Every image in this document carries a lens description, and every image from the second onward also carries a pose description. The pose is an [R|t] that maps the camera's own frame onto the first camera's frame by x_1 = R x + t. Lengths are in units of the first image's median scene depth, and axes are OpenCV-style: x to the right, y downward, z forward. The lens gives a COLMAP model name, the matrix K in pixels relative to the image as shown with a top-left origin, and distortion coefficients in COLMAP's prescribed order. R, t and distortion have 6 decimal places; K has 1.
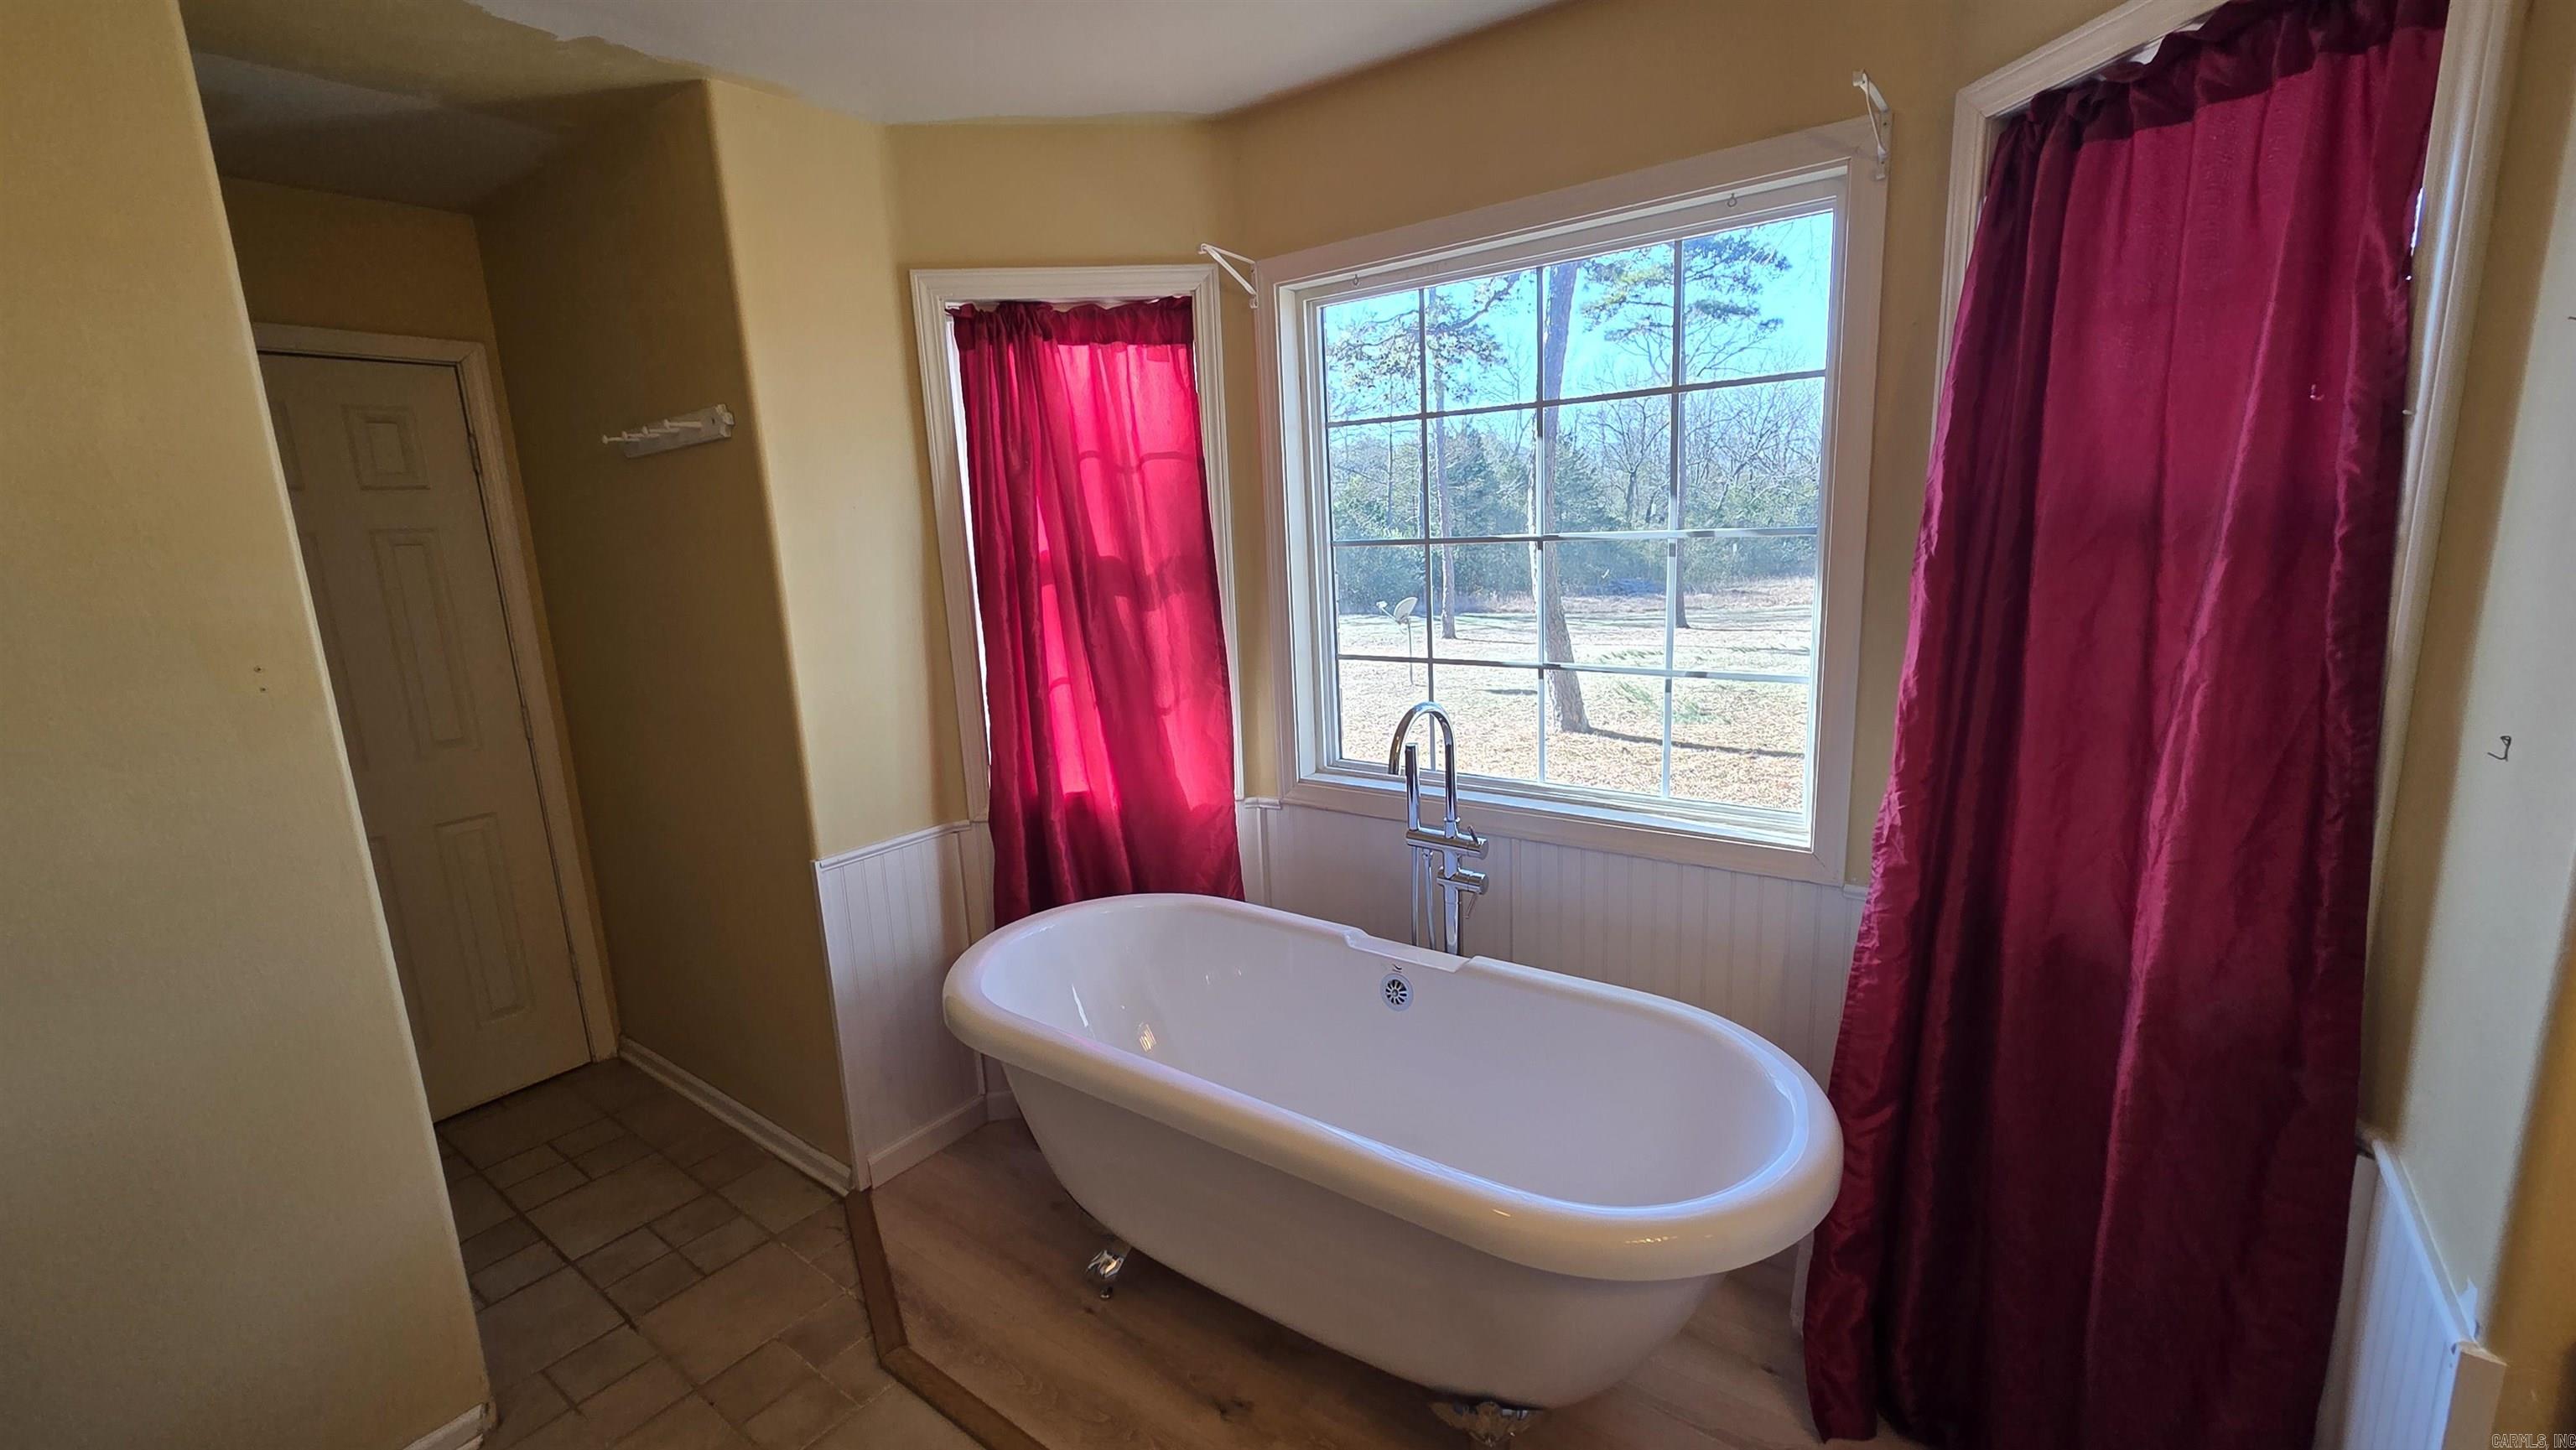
lens RADIAL K [[1059.1, 0, 1303.5], [0, 1059.1, 724.5], [0, 0, 1]] dist [0.009669, -0.001649]
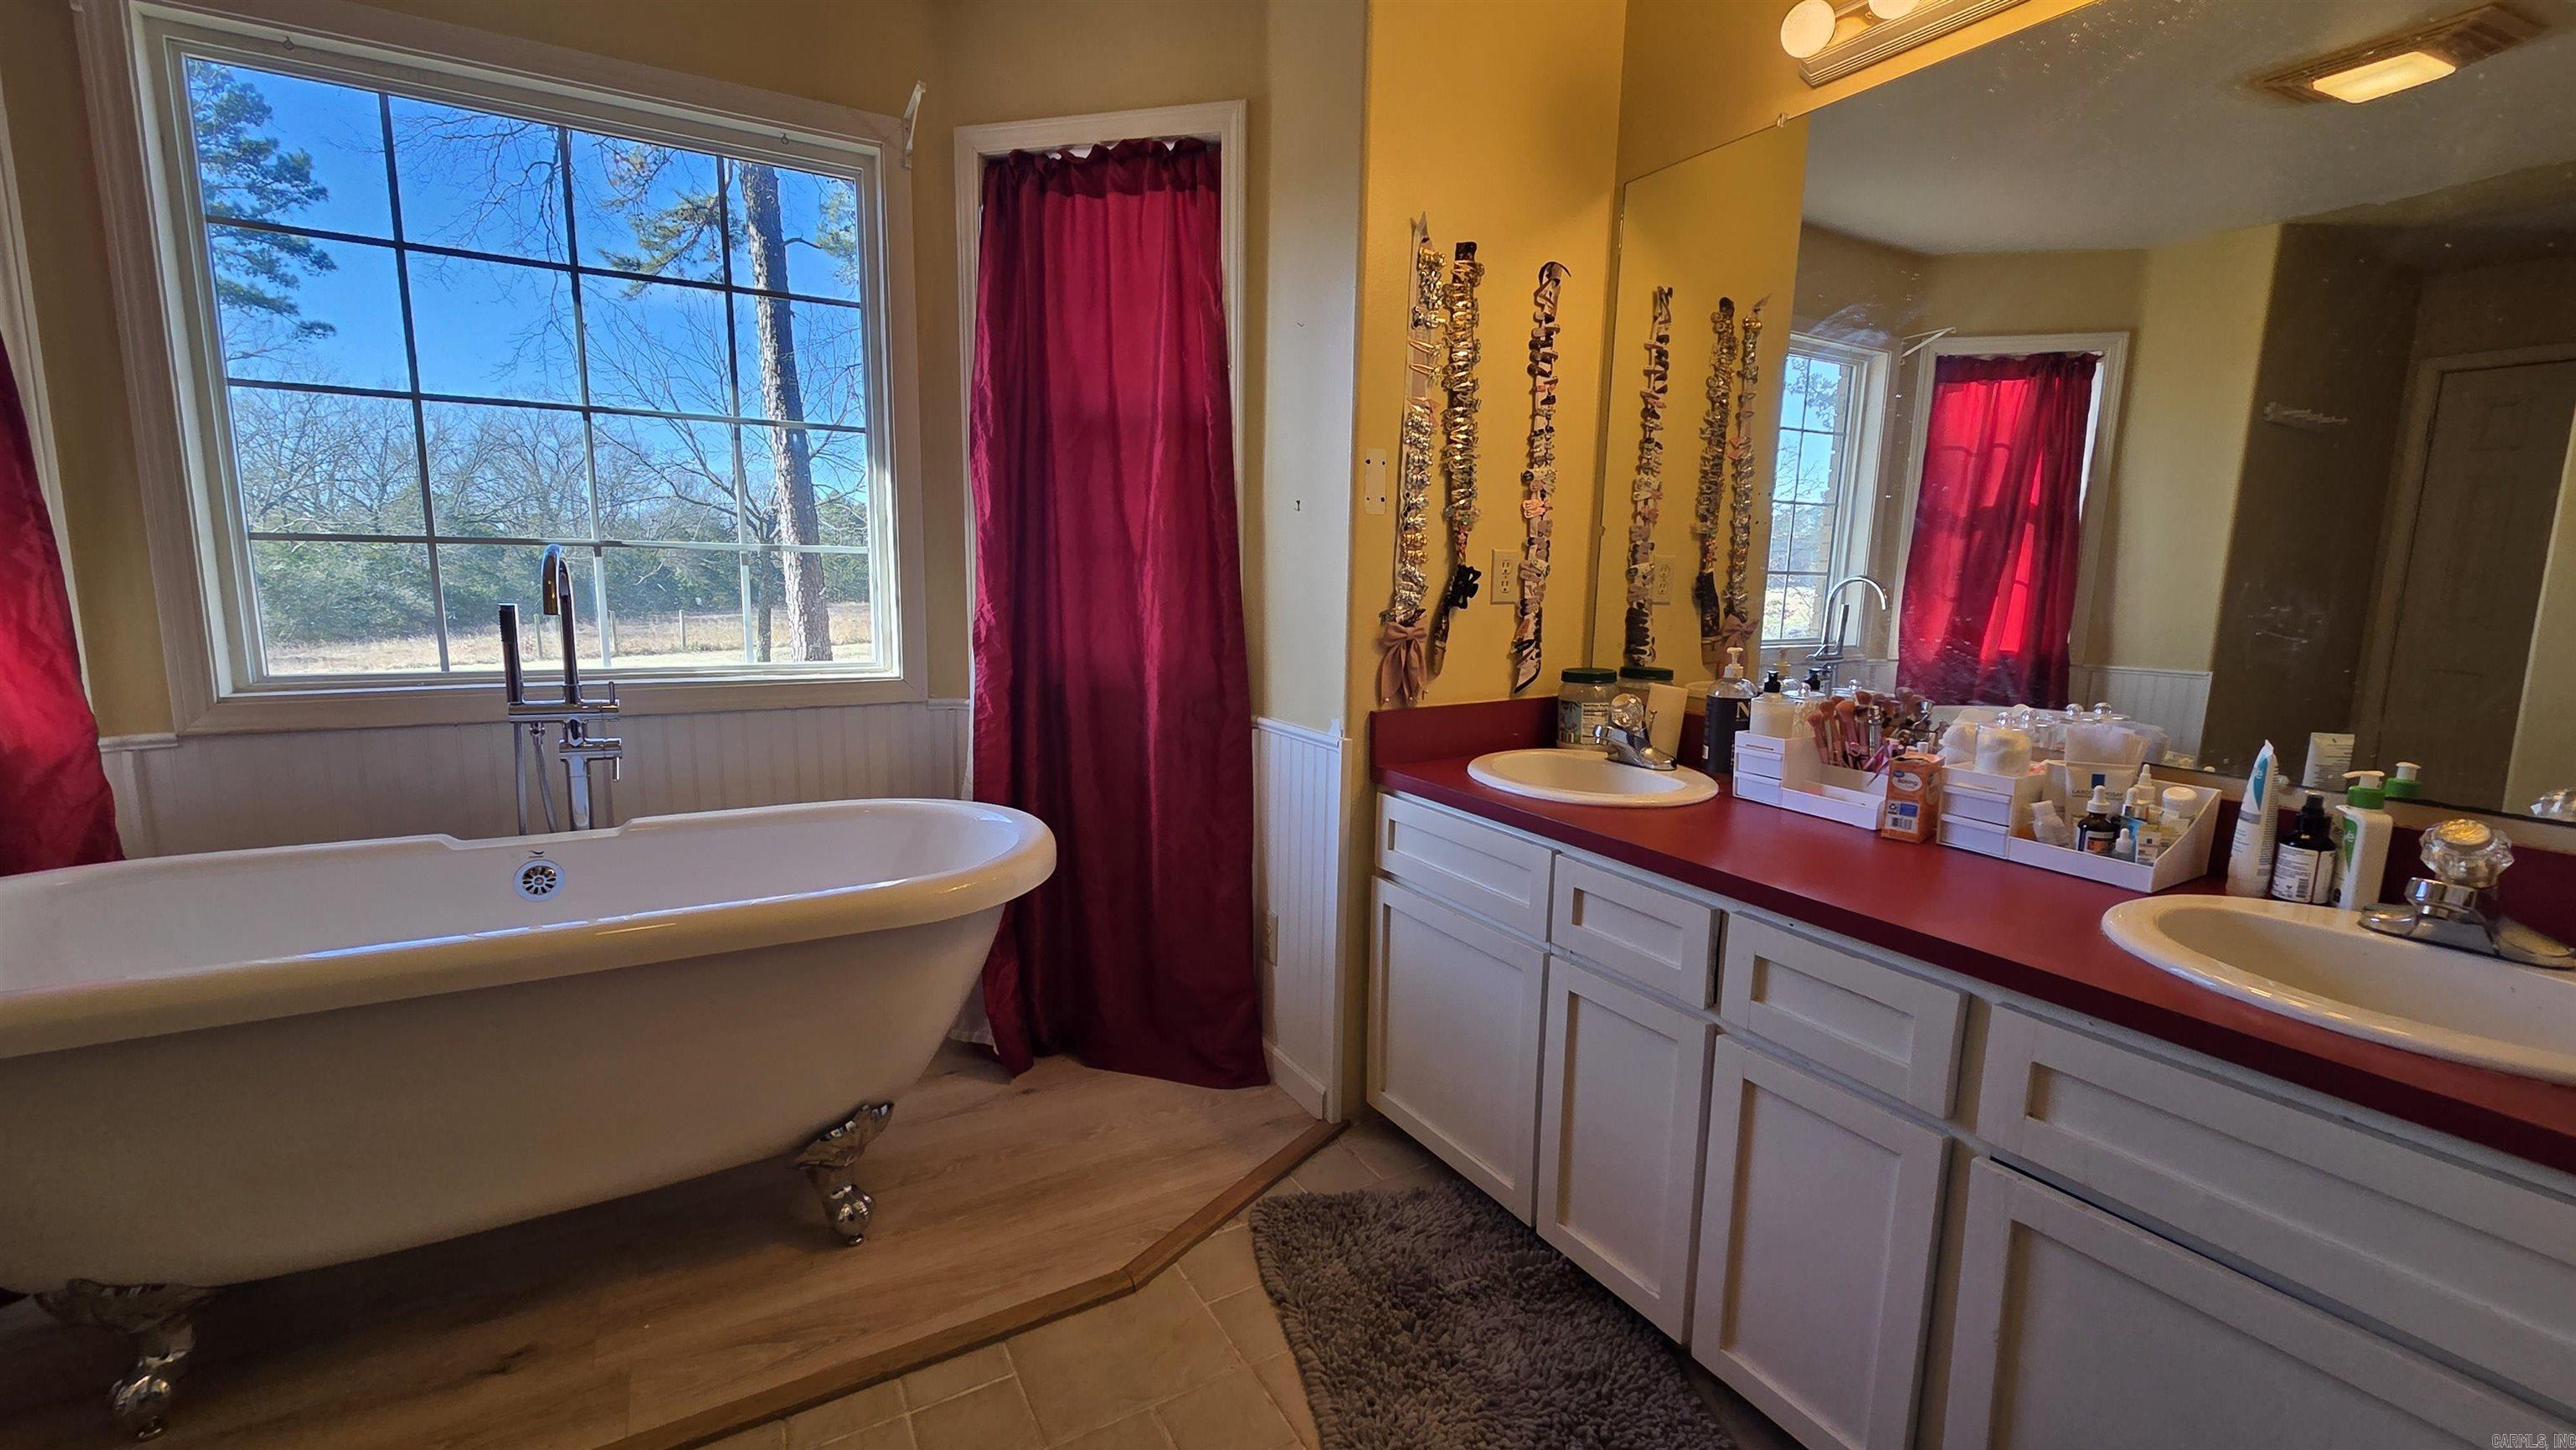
lens RADIAL K [[1059.1, 0, 1293.7], [0, 1059.1, 739.1], [0, 0, 1]] dist [0.009669, -0.001649]
pose [[0.400079, -0.093514, 0.911697, -0.603606], [0.144971, 0.988714, 0.037796, 0.251195], [-0.904942, 0.117048, 0.409121, 0.061676]]
